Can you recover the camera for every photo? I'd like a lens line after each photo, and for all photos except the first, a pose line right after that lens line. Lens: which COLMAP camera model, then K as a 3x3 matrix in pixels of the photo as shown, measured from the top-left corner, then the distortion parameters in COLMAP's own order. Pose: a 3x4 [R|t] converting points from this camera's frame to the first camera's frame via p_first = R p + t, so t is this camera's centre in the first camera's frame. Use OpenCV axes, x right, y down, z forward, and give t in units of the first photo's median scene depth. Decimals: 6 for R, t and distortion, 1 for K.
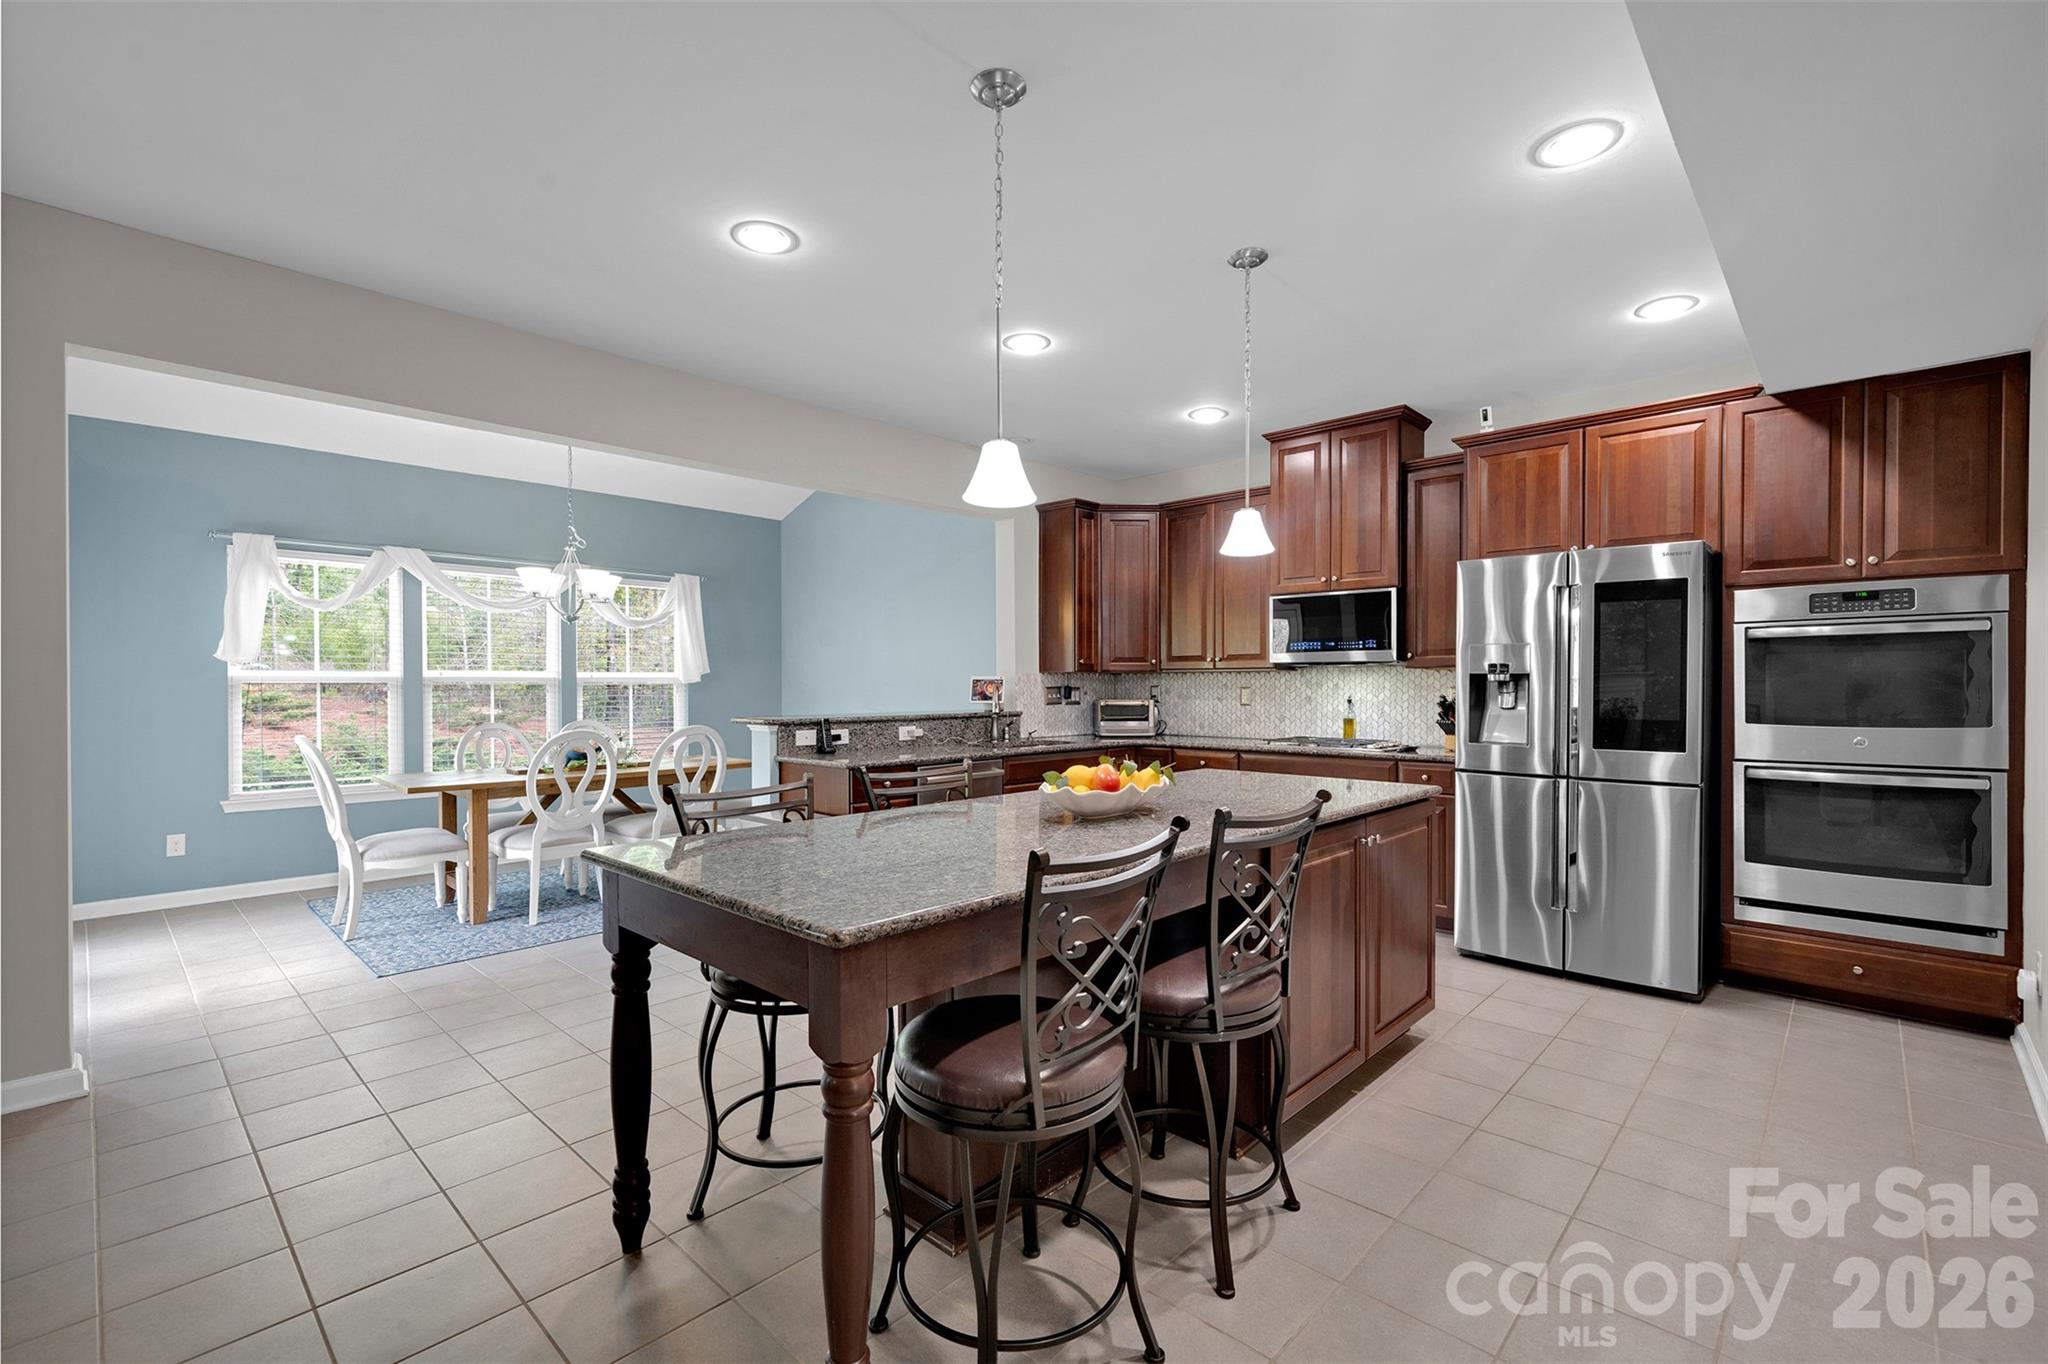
lens RADIAL K [[909.5, 0, 1026.3], [0, 909.5, 694.5], [0, 0, 1]] dist [0.001015, 0.000382]
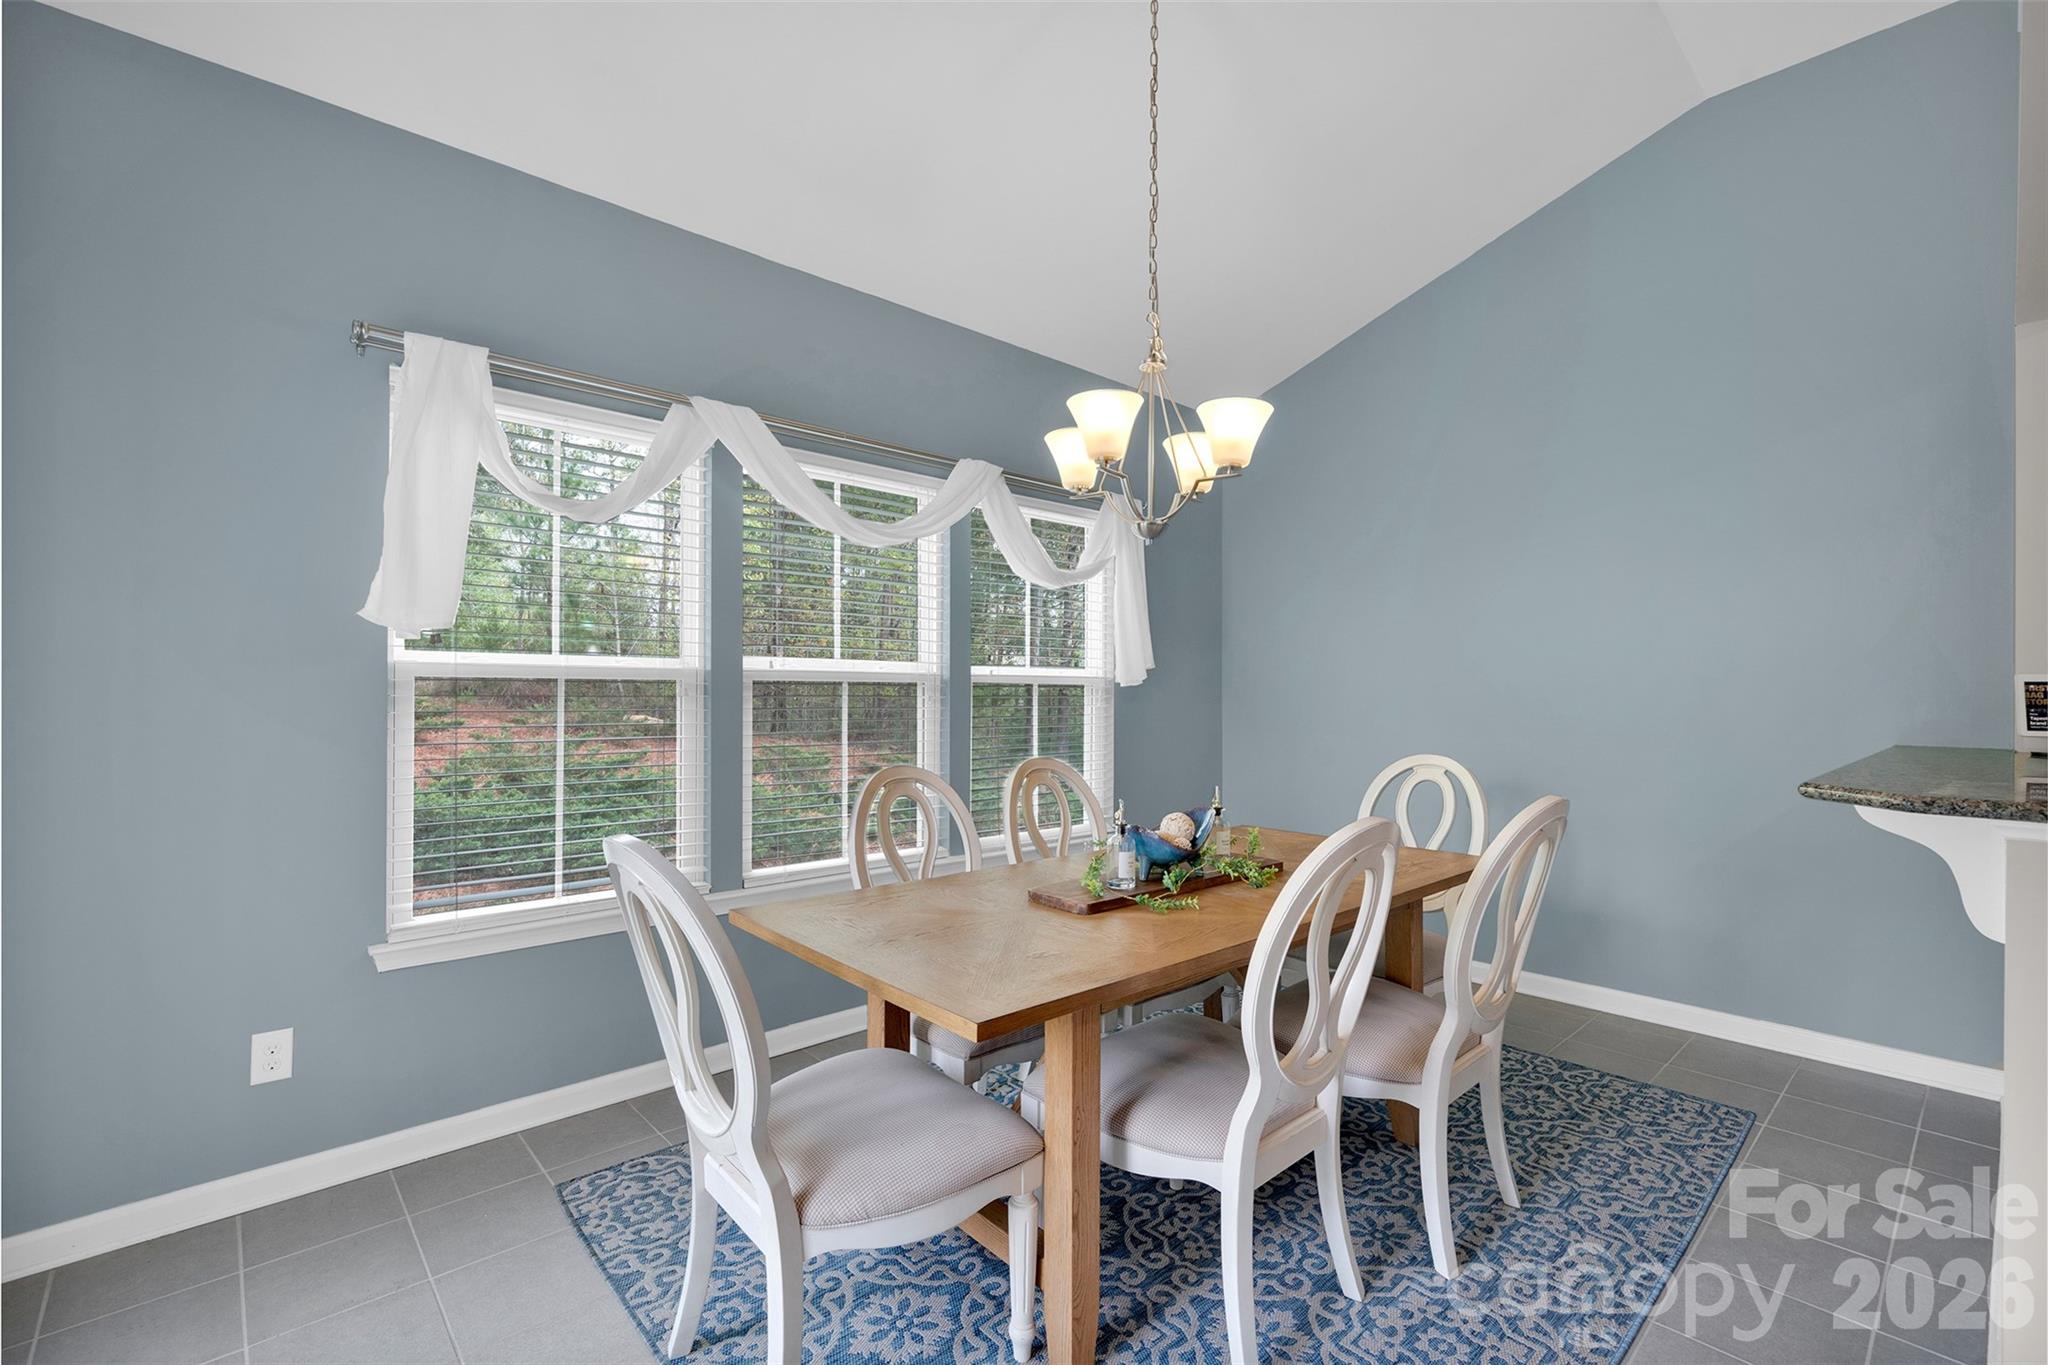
lens RADIAL K [[905.1, 0, 1019.1], [0, 905.1, 699.8], [0, 0, 1]] dist [-0.001084, -0.000384]
pose [[0.997180, 0.005209, -0.074864, -0.508873], [-0.005776, 0.999956, -0.007357, -0.000025], [0.074822, 0.007768, 0.997167, 0.553360]]
